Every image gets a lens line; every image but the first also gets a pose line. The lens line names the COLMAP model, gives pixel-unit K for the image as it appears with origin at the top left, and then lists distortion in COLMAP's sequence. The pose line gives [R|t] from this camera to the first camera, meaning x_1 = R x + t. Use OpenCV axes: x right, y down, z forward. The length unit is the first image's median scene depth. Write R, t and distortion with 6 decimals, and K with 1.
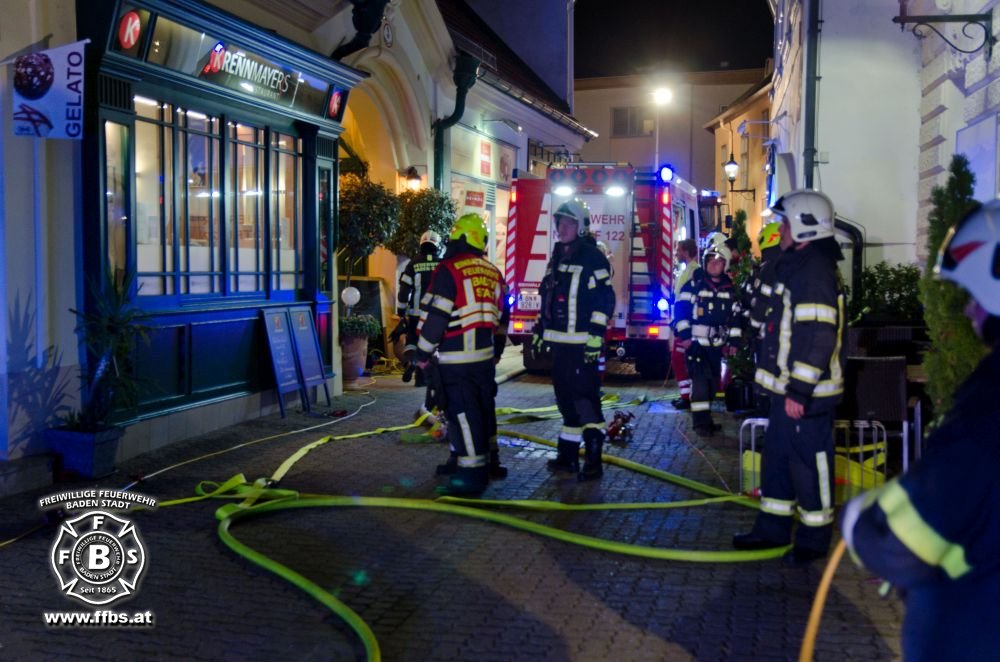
lens RADIAL K [[1315.1, 0, 513.4], [0, 1315.1, 340.3], [0, 0, 1]] dist [0.019942, 0.247687]
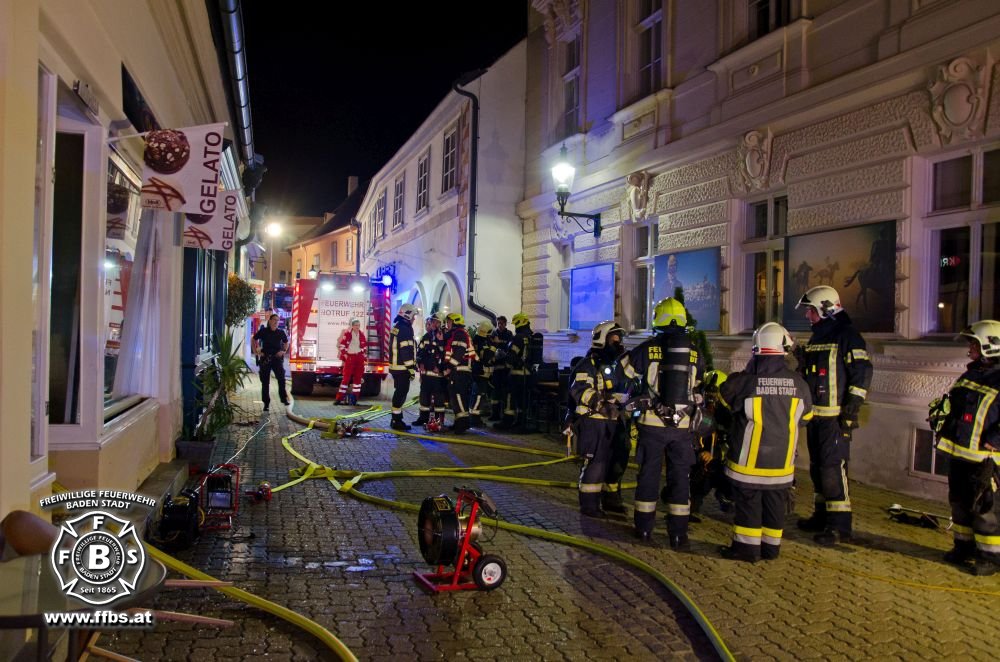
lens RADIAL K [[752.7, 0, 495.3], [0, 752.7, 334.5], [0, 0, 1]] dist [-0.108765, 0.100015]
pose [[0.861214, 0.011537, 0.508112, -0.291338], [0.011881, 0.999012, -0.042821, -0.008804], [-0.508104, 0.042915, 0.860226, 0.063643]]
